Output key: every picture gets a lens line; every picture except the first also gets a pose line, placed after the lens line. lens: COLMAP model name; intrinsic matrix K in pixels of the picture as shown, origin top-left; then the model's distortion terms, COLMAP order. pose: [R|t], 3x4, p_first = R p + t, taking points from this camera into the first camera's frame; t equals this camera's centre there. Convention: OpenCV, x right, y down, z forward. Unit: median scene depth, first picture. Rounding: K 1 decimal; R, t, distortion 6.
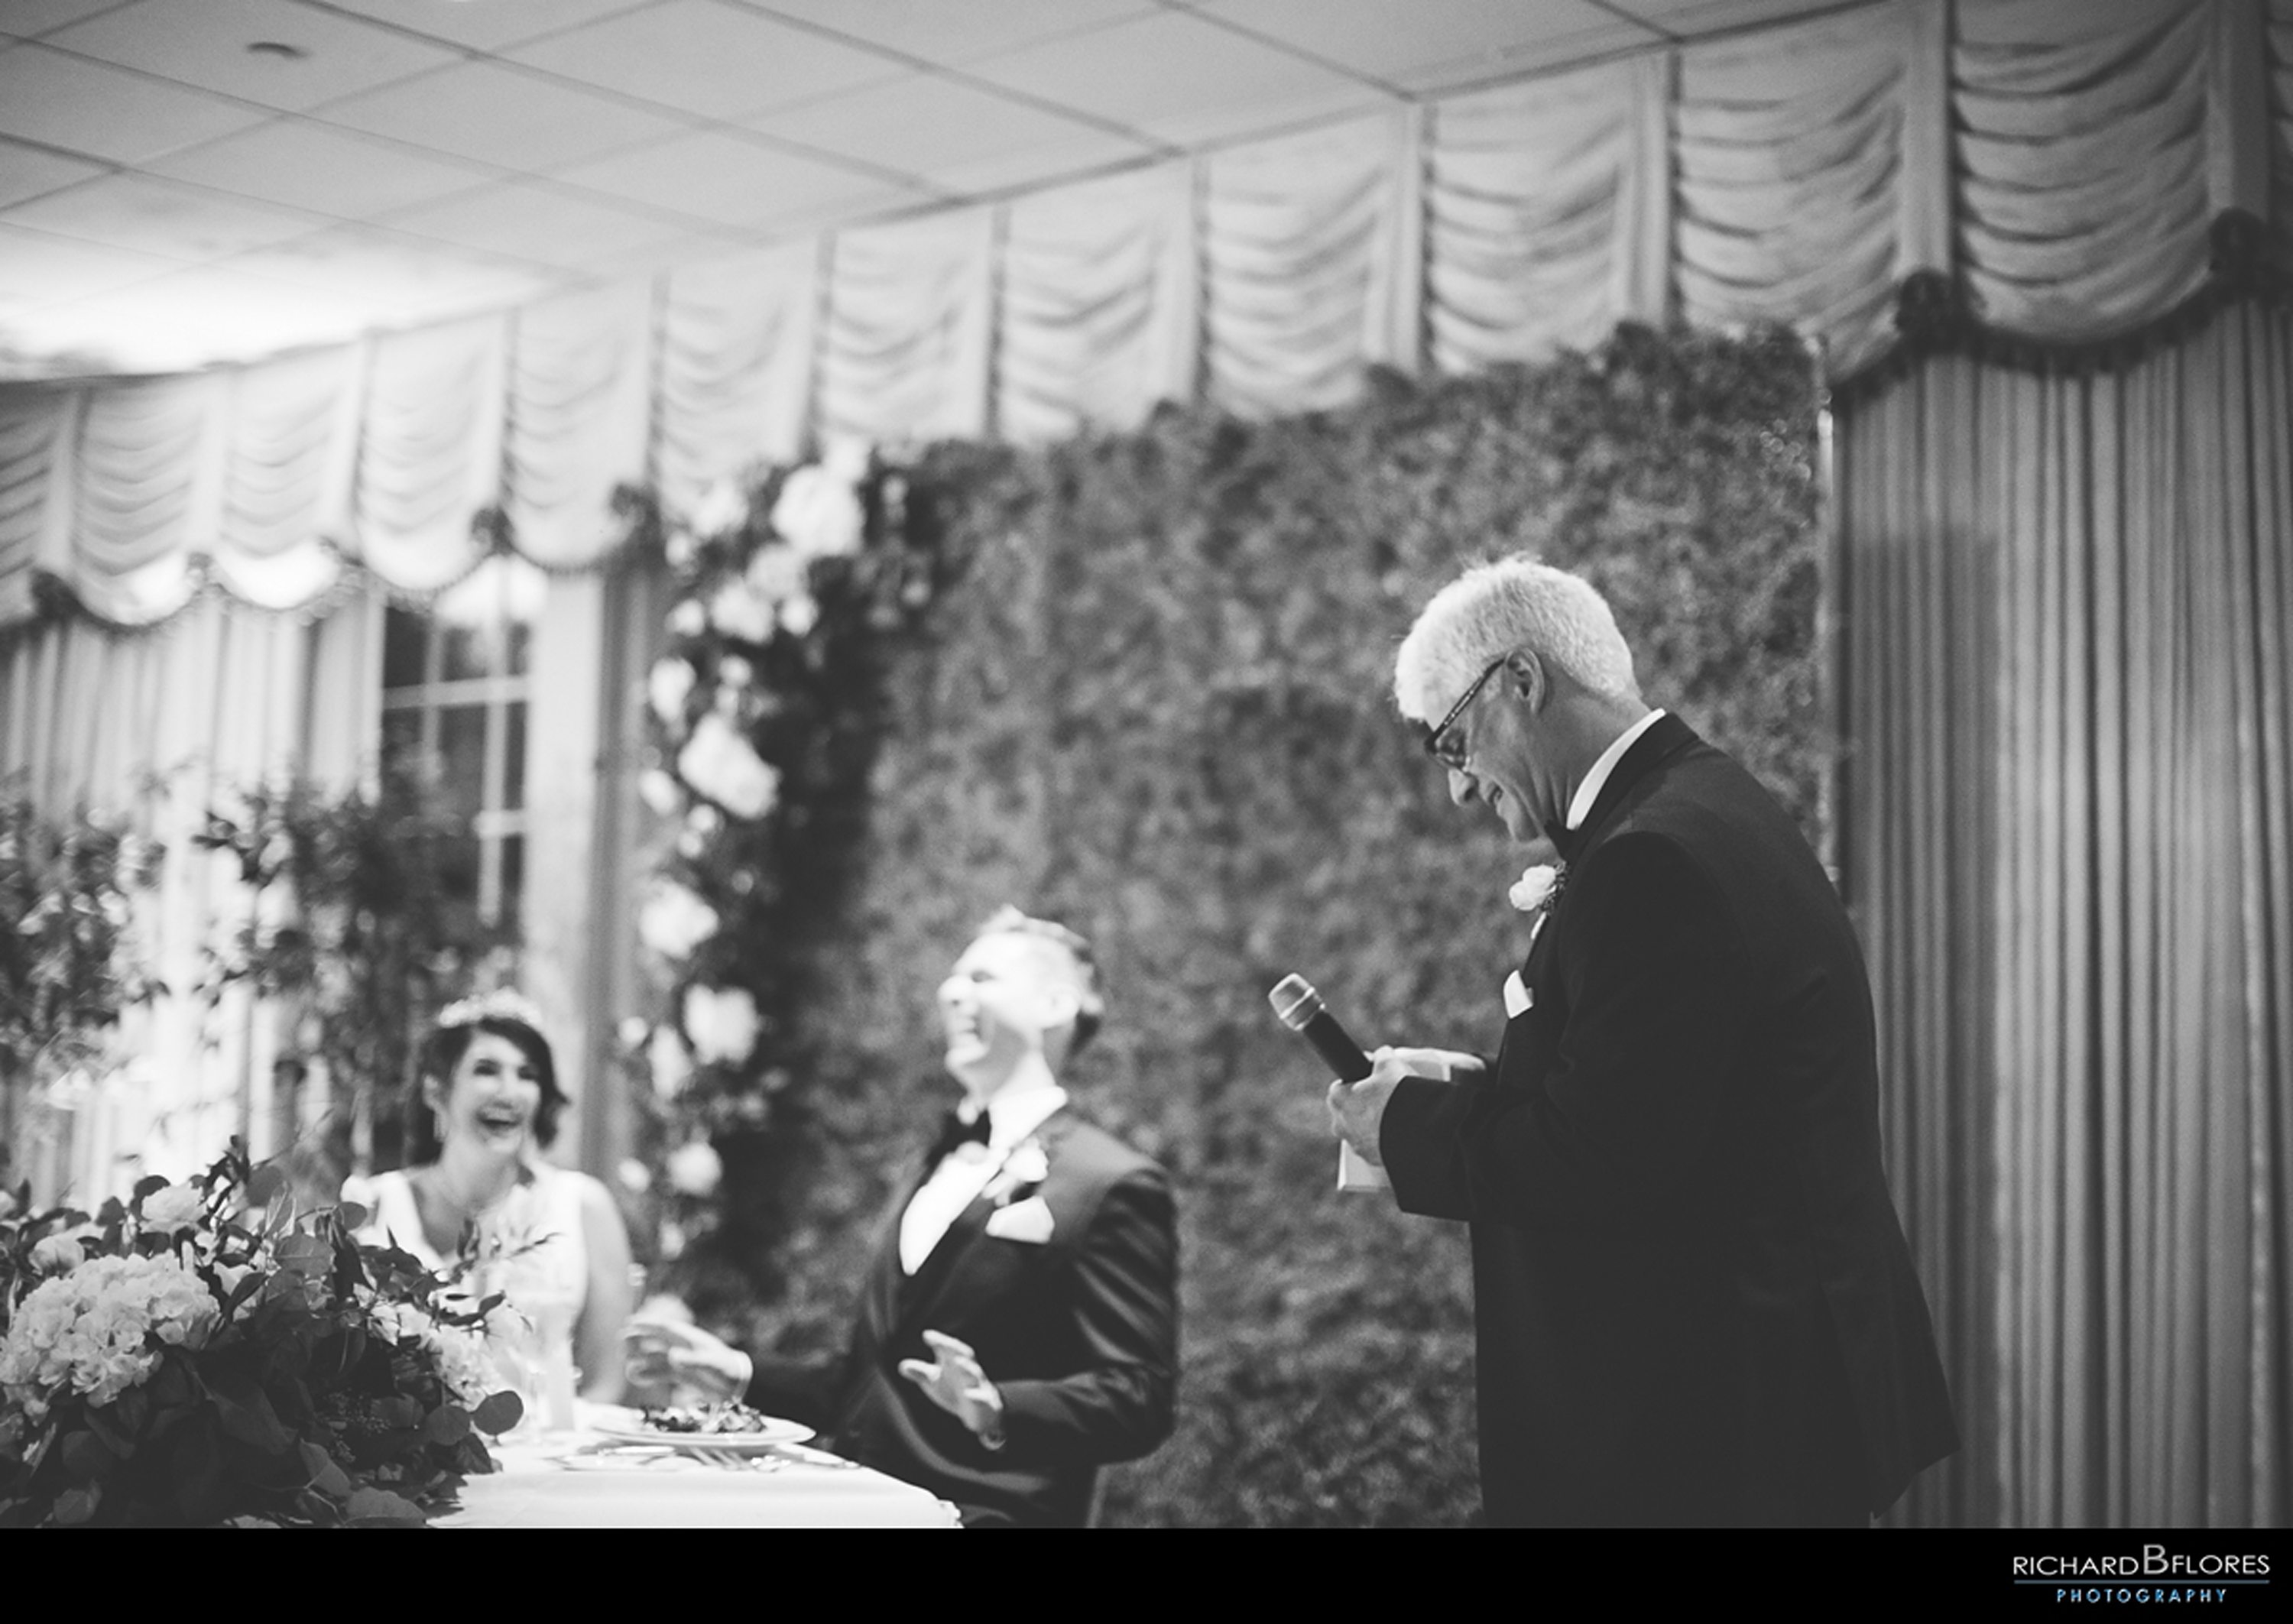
lens RADIAL K [[3271.7, 0, 1146.5], [0, 3271.7, 812.0], [0, 0, 1]] dist [-0.039375, 0.006316]
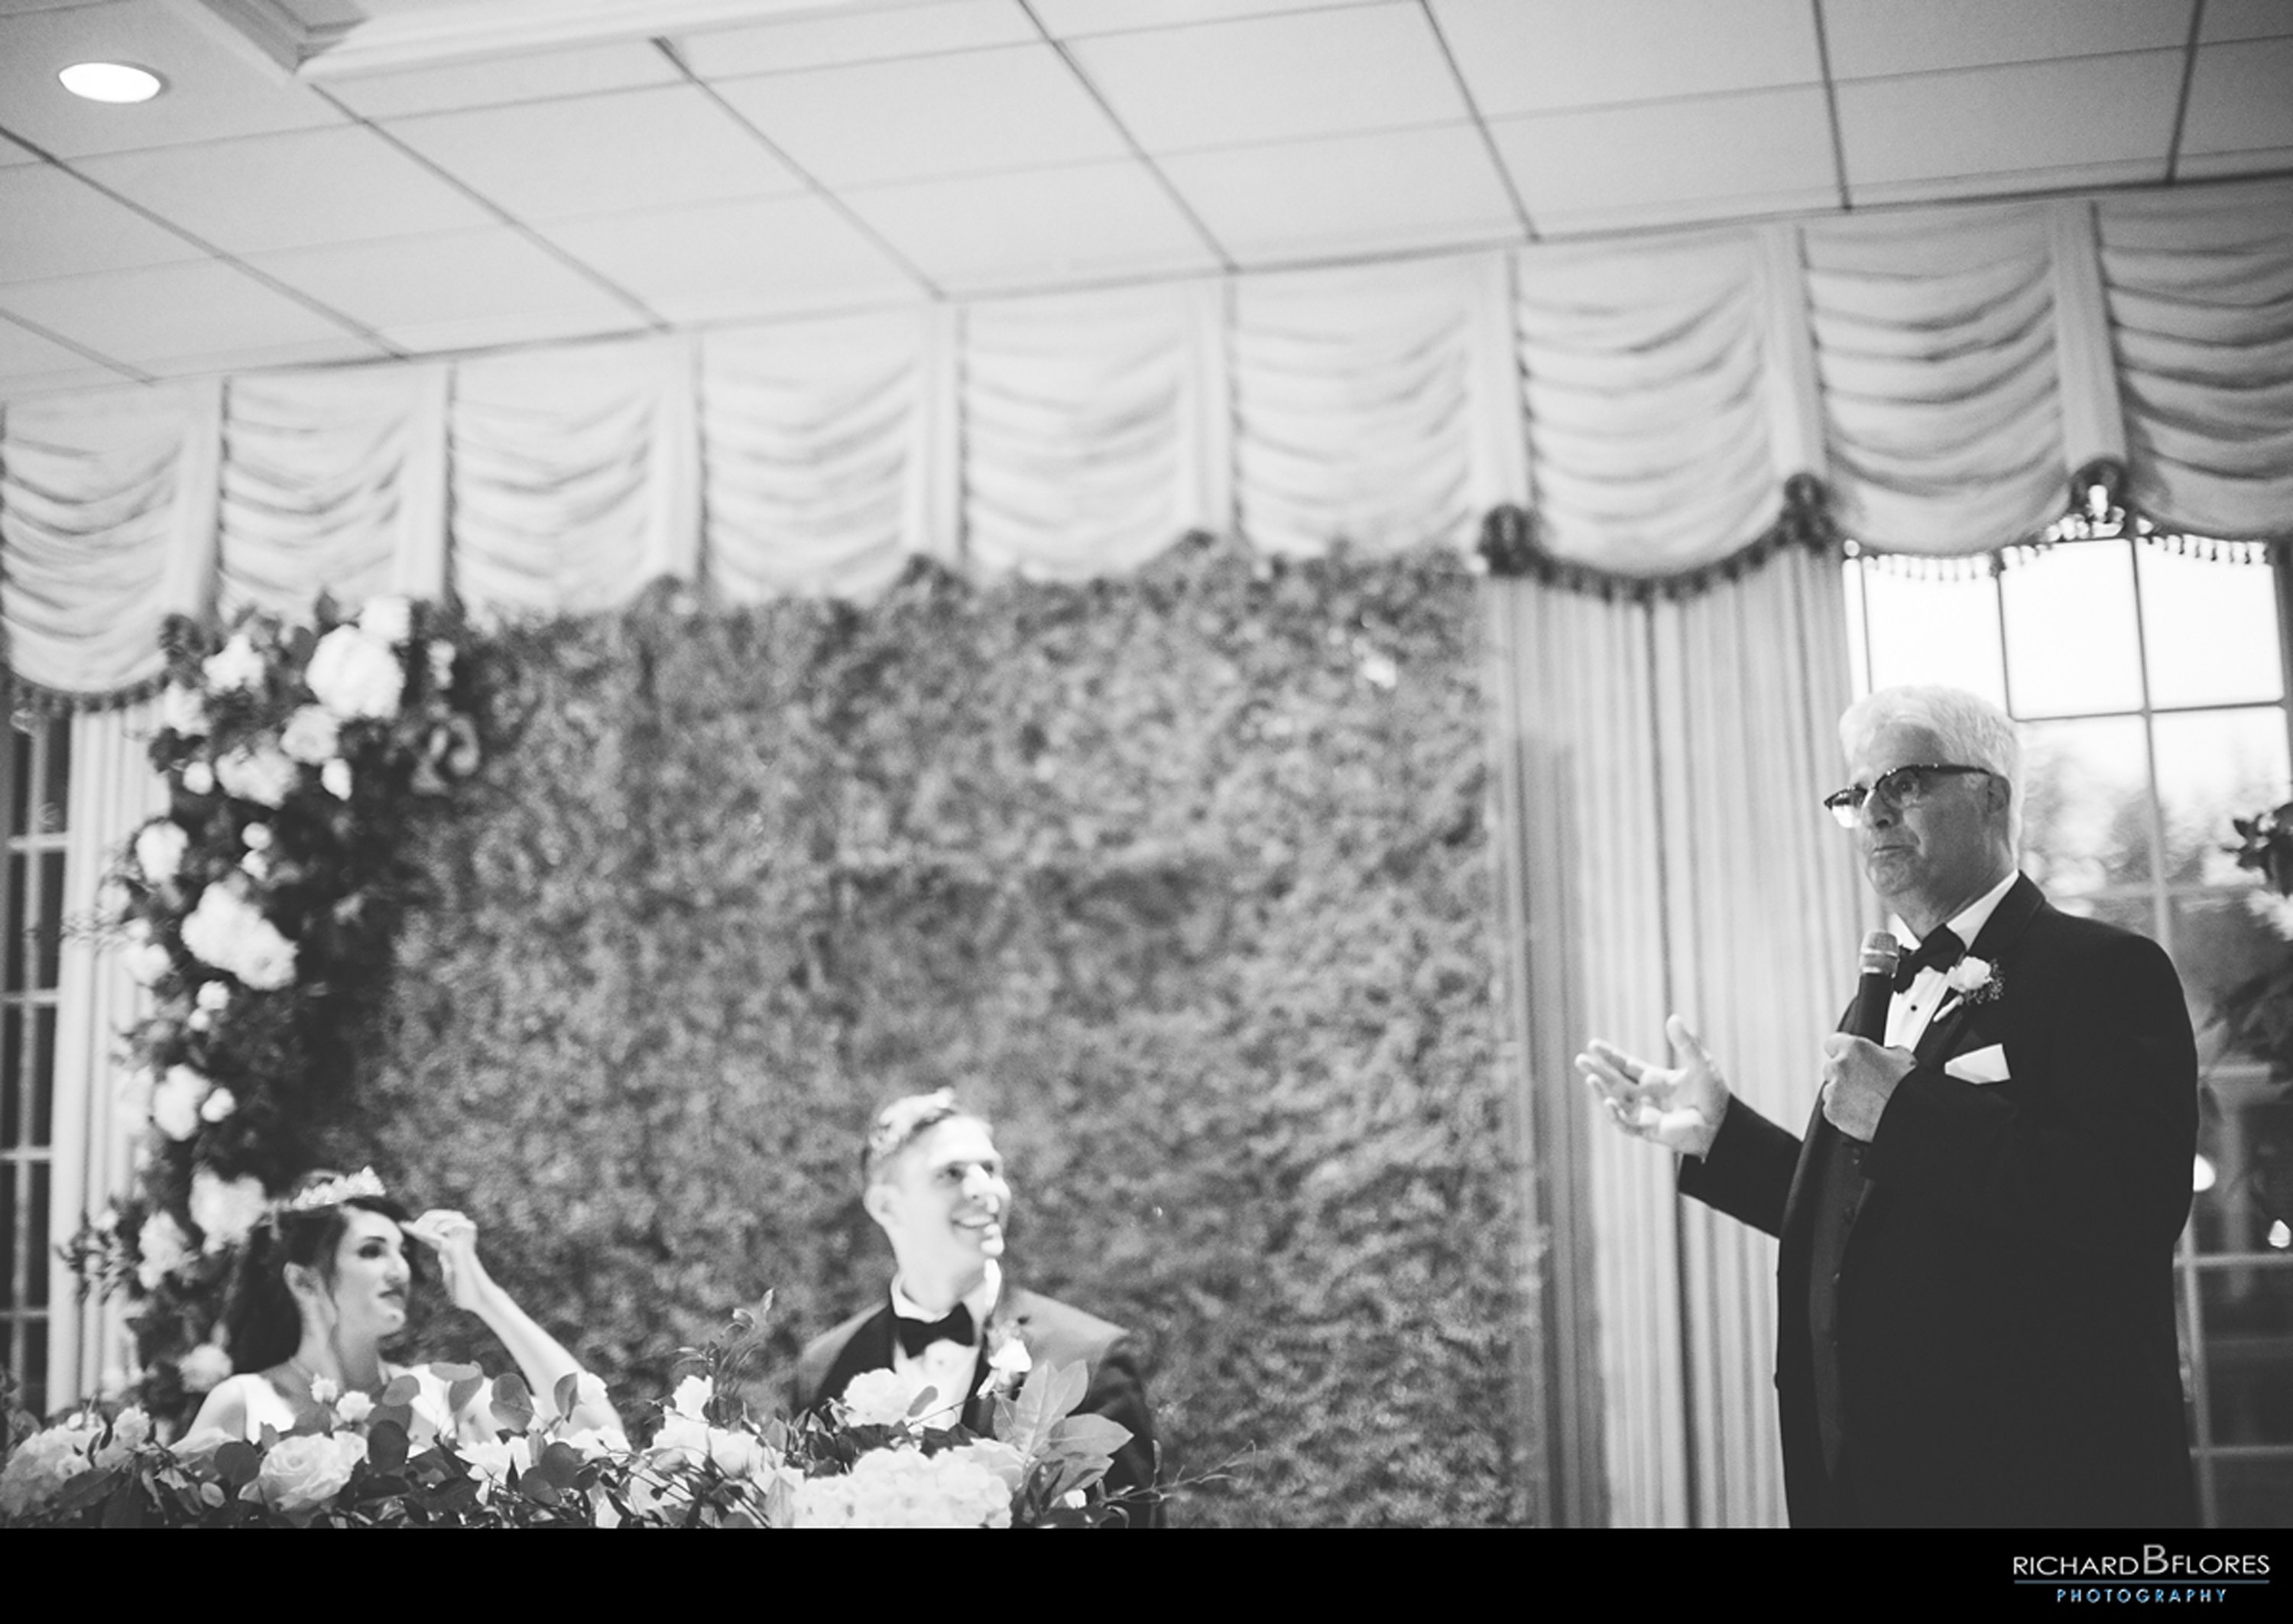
lens RADIAL K [[3271.7, 0, 1146.5], [0, 3271.7, 812.0], [0, 0, 1]] dist [-0.039375, 0.006316]
pose [[0.918002, 0.027148, 0.395644, -0.288512], [-0.005538, 0.998434, -0.055661, 0.001042], [-0.396536, 0.048906, 0.916716, 0.036971]]
